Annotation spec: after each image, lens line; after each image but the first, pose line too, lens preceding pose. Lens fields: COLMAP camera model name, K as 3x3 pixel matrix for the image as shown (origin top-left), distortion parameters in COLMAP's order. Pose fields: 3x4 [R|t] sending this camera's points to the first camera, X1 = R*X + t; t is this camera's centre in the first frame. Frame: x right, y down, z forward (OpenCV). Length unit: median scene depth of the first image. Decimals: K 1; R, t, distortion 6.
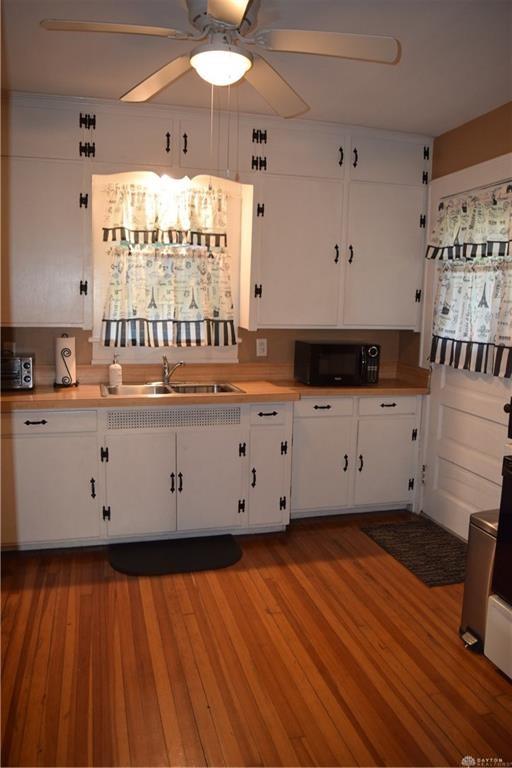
lens RADIAL K [[608.2, 0, 255.5], [0, 608.2, 385.0], [0, 0, 1]] dist [-0.093116, 0.015498]
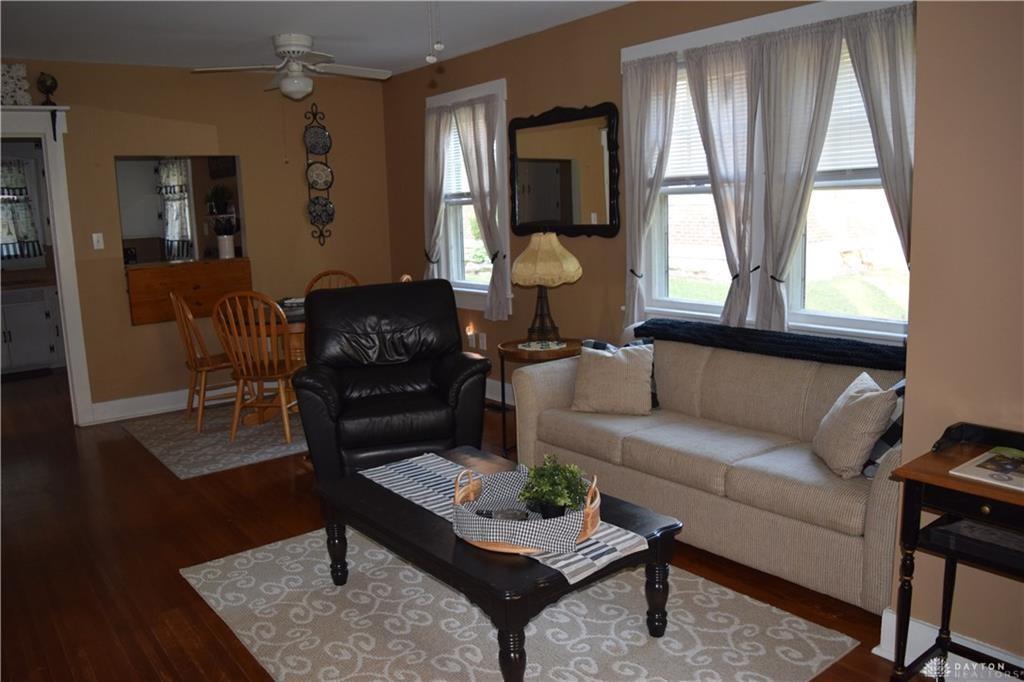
lens RADIAL K [[810.9, 0, 517.0], [0, 810.9, 344.4], [0, 0, 1]] dist [-0.093116, 0.015498]
pose [[0.917105, -0.119474, 0.380322, 0.304041], [0.111759, 0.992831, 0.042390, 0.218775], [-0.382660, 0.003628, 0.923882, -1.389184]]
